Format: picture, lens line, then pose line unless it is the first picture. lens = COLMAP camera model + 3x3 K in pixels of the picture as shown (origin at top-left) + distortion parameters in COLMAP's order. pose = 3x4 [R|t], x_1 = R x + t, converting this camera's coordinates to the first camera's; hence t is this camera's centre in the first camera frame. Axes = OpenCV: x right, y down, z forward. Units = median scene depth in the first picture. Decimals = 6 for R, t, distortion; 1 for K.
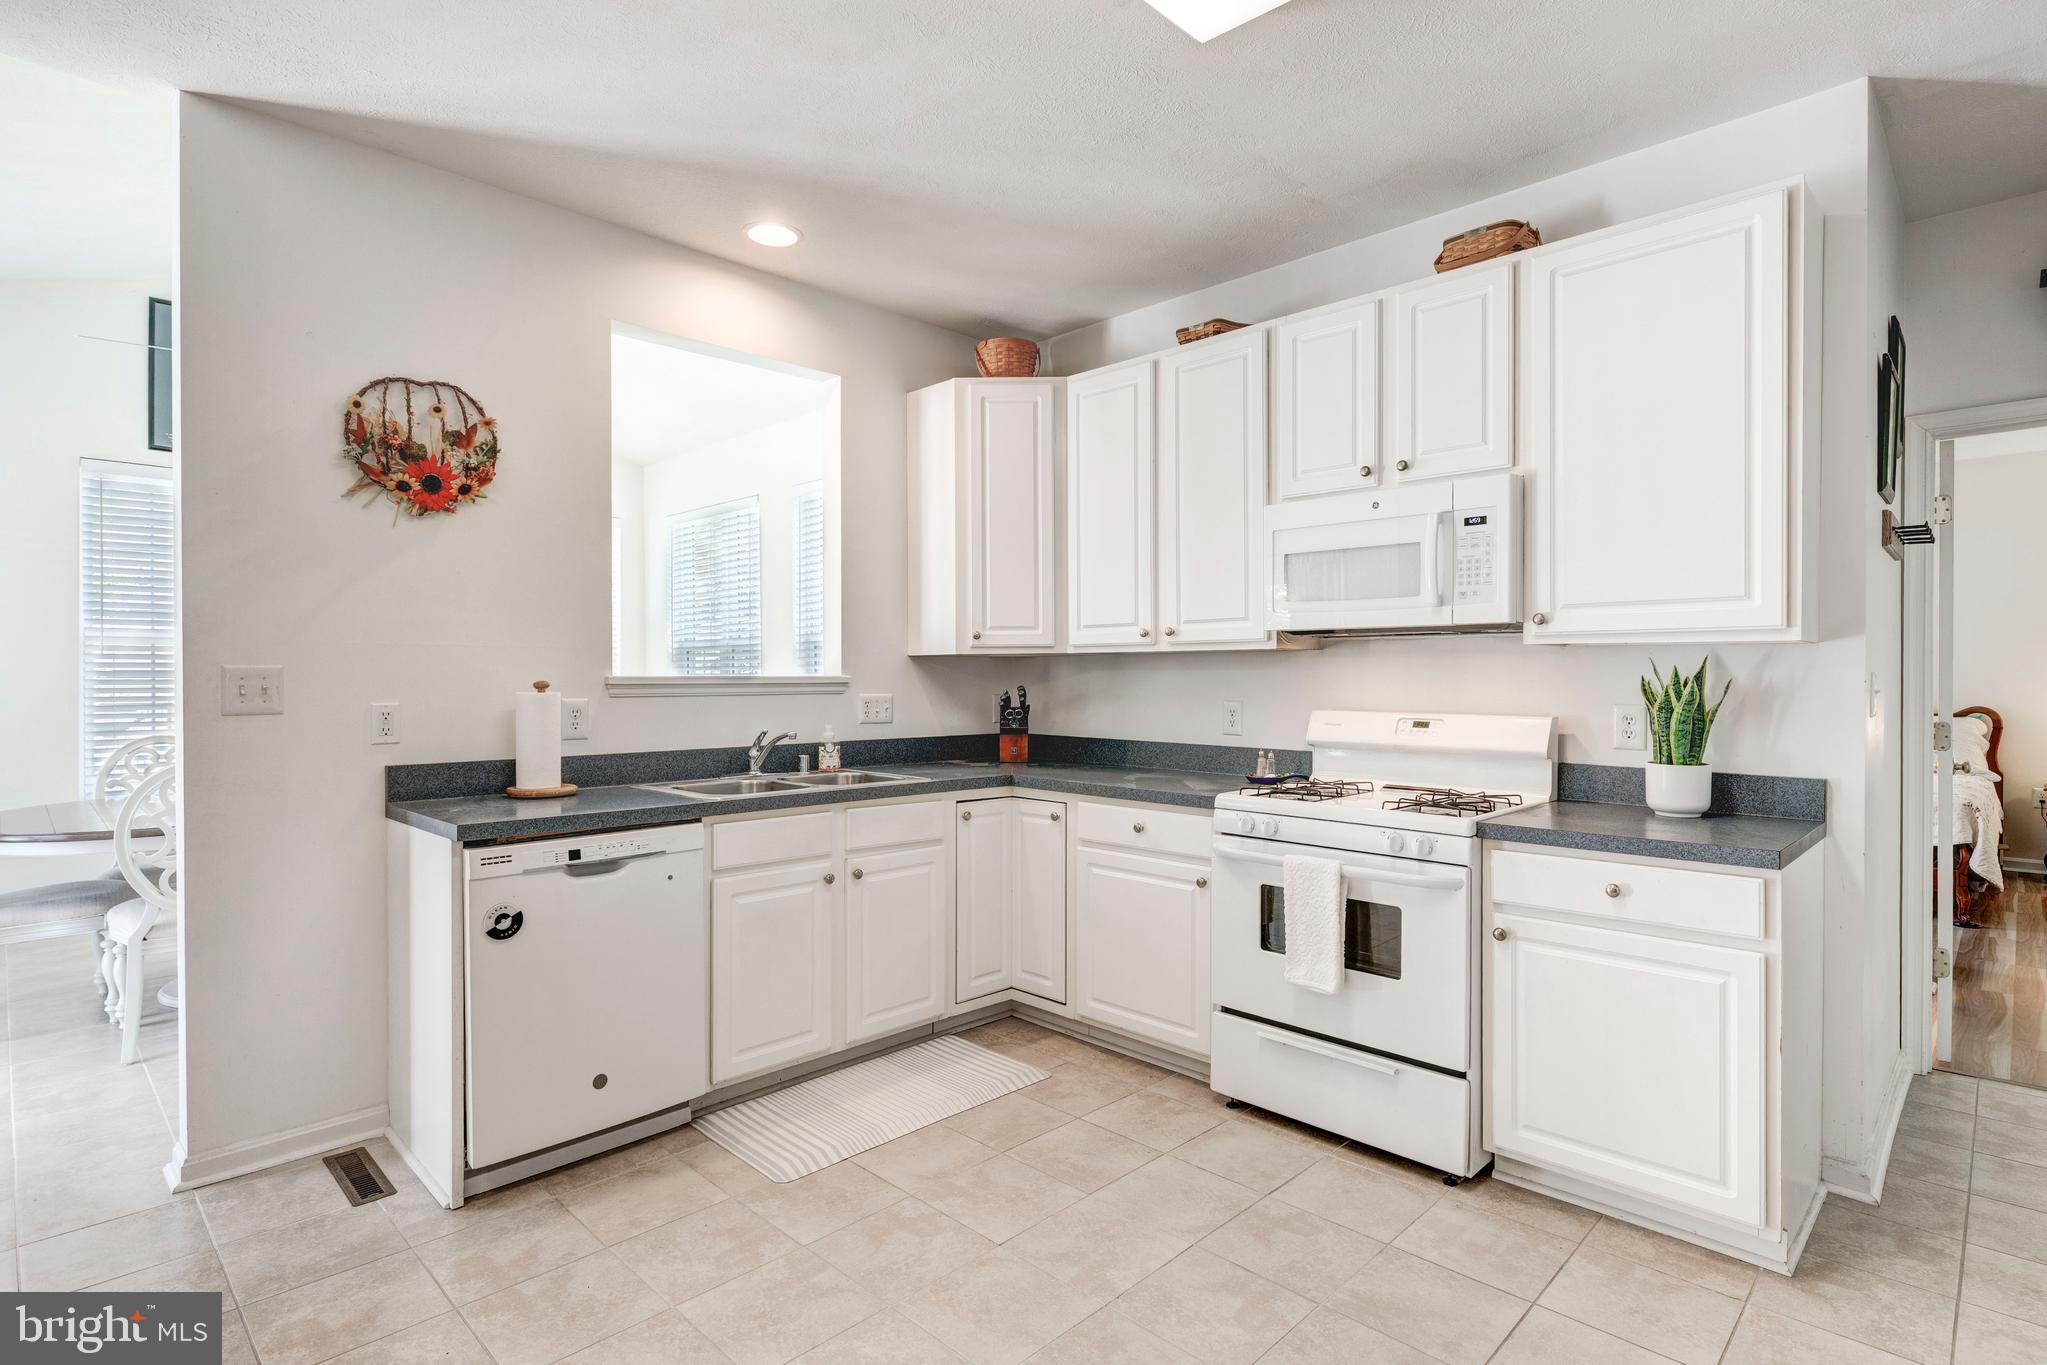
lens RADIAL K [[1009.6, 0, 1014.8], [0, 1009.6, 686.0], [0, 0, 1]] dist [0.006358, -0.002435]
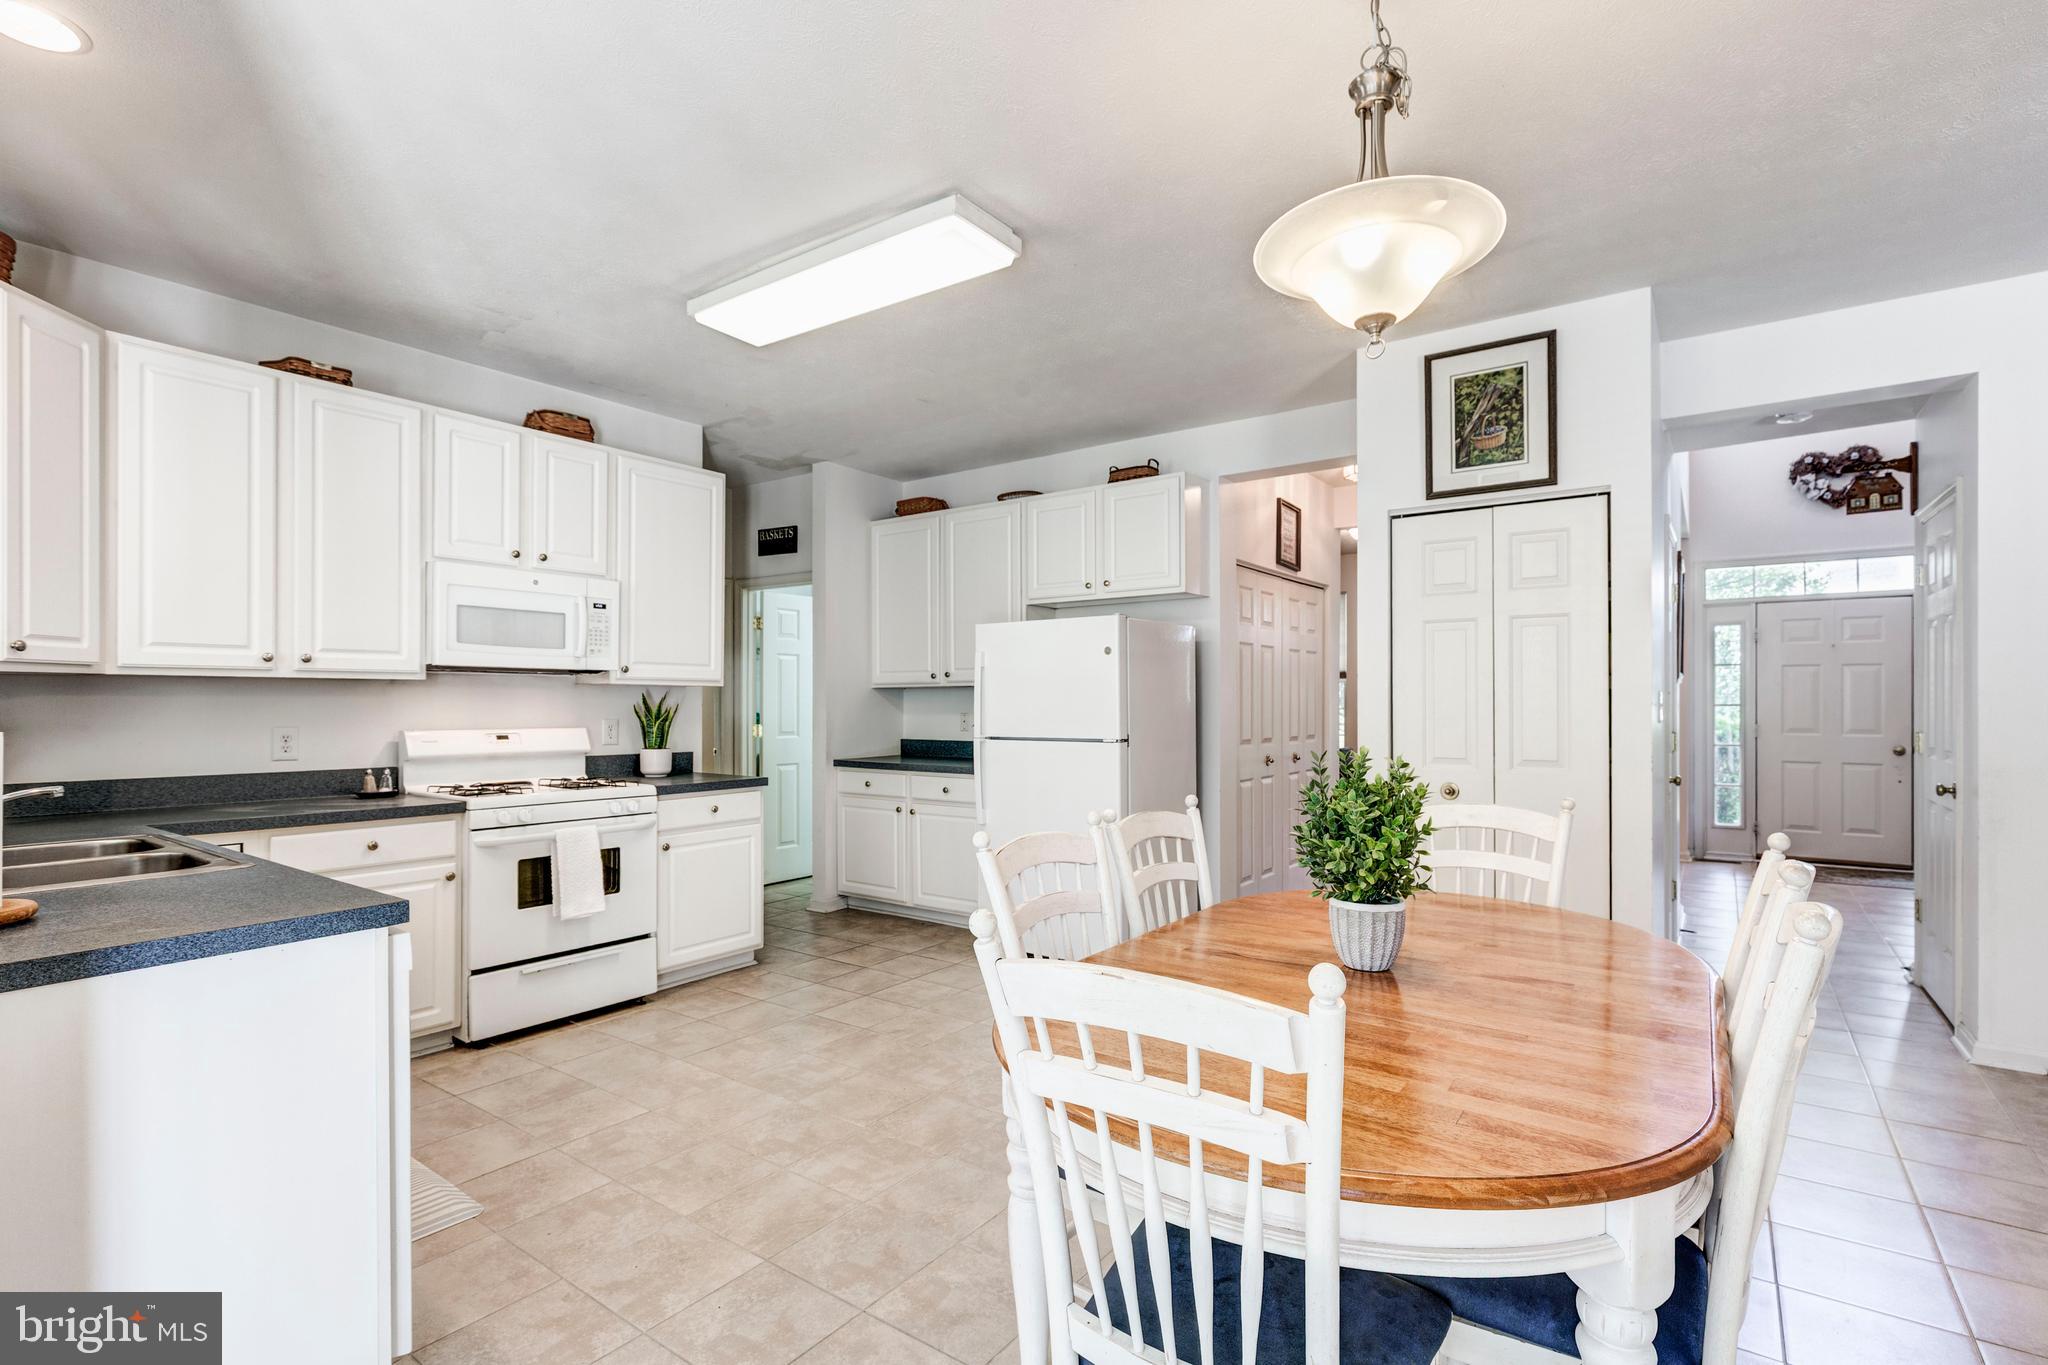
lens RADIAL K [[941.7, 0, 1009.5], [0, 941.7, 693.4], [0, 0, 1]] dist [0.007124, -0.002455]
pose [[-0.138459, 0.009356, 0.990324, -1.087896], [0.008267, 0.999931, -0.008290, -0.006241], [-0.990334, 0.007039, -0.138526, 0.542114]]
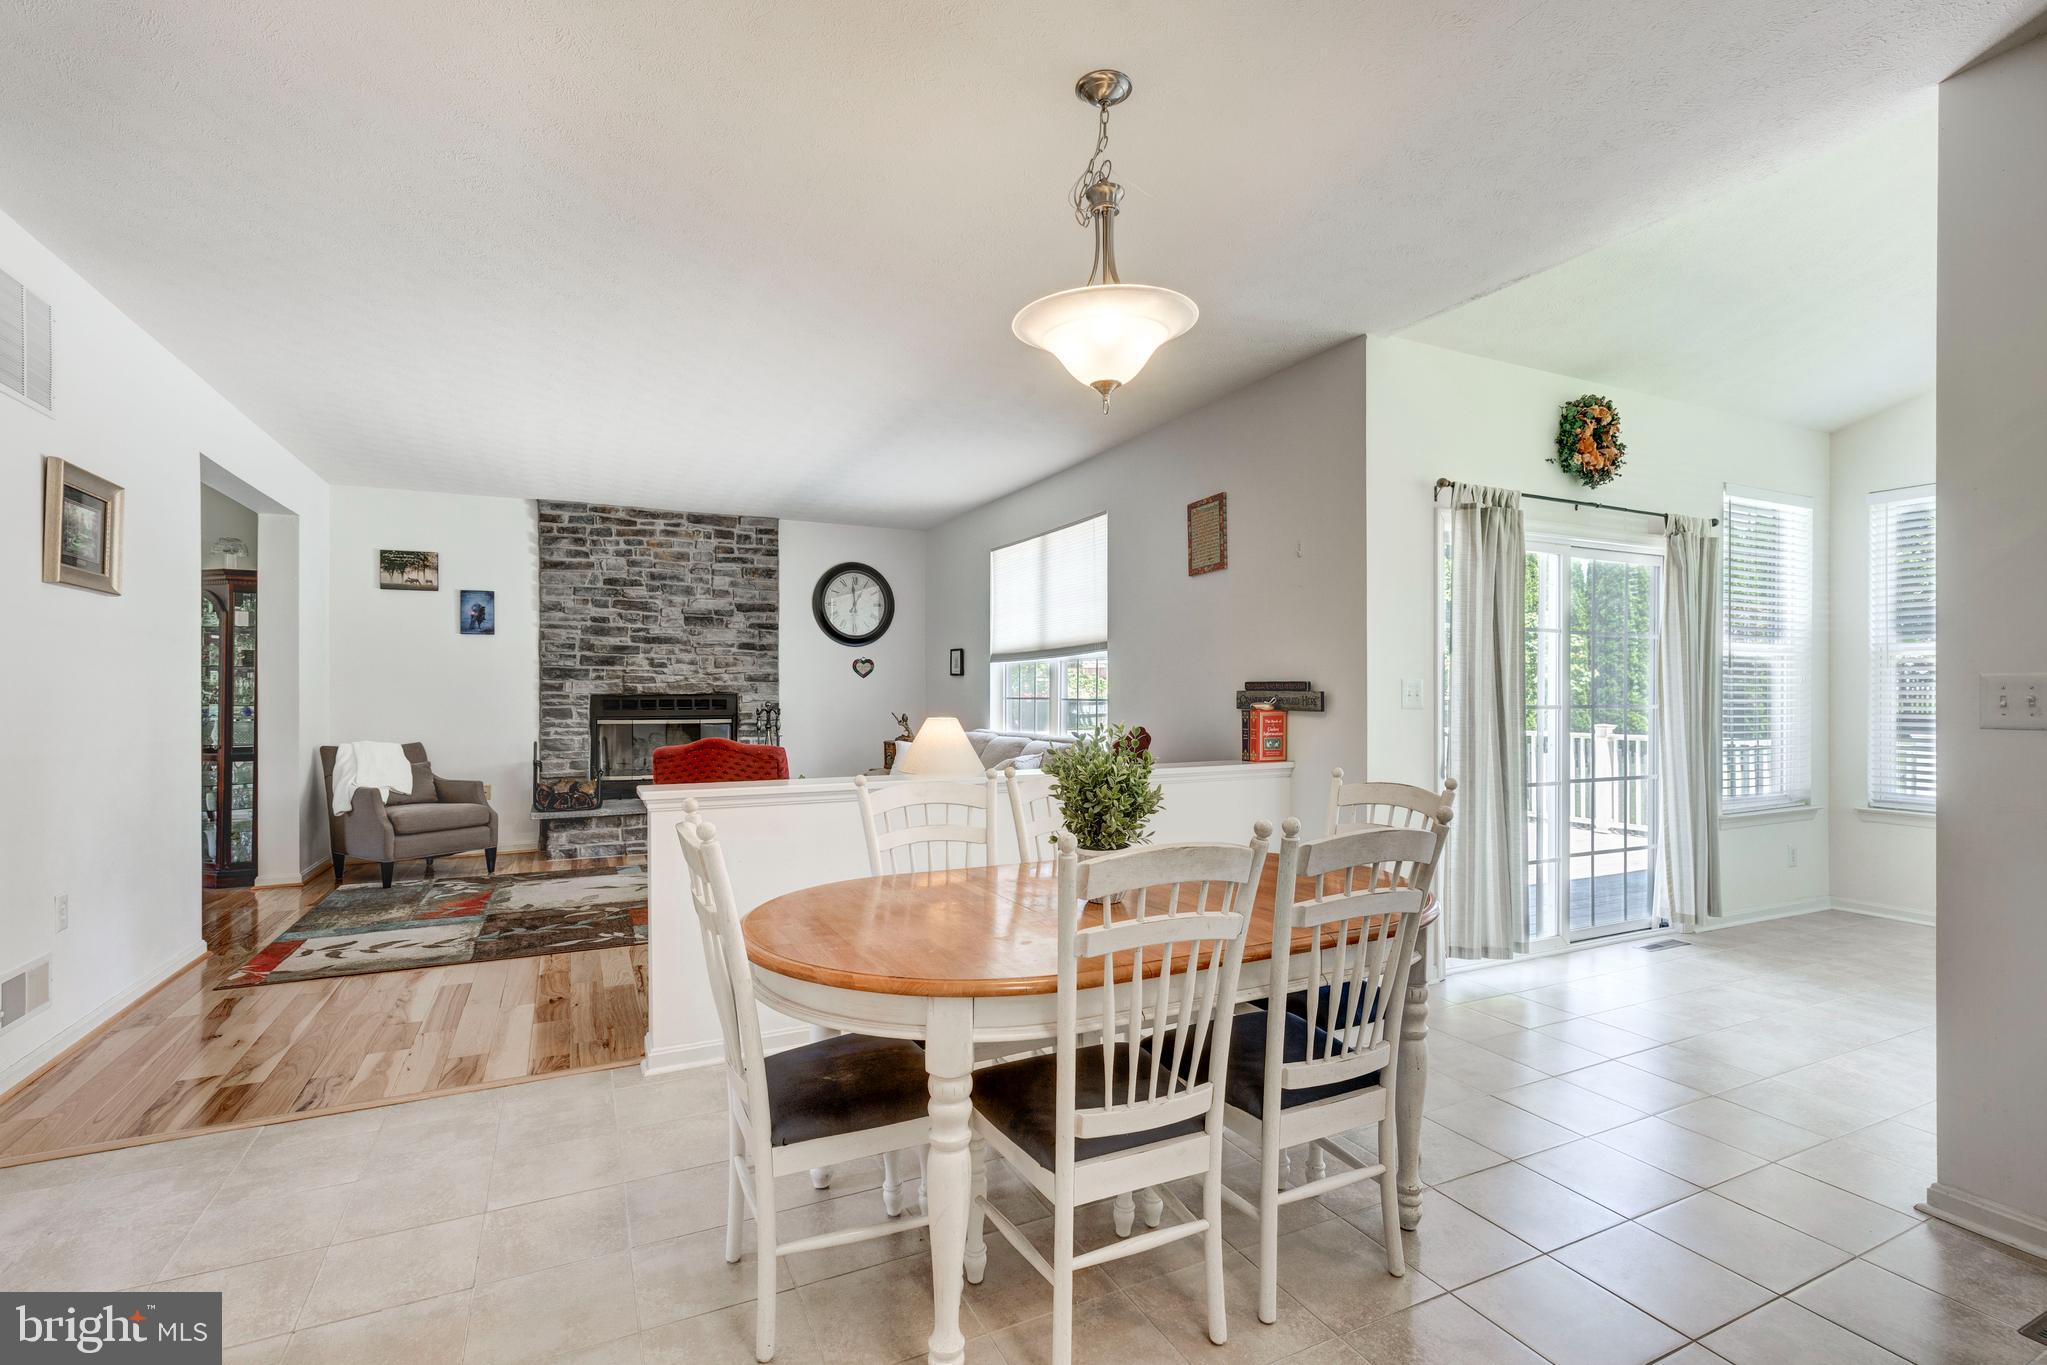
lens RADIAL K [[941.3, 0, 1022.2], [0, 941.3, 708.7], [0, 0, 1]] dist [0.007124, -0.002455]
pose [[-0.335550, 0.020747, -0.941794, 0.275325], [-0.006150, 0.999688, 0.024213, -0.002893], [0.942002, 0.013917, -0.335317, 0.407246]]
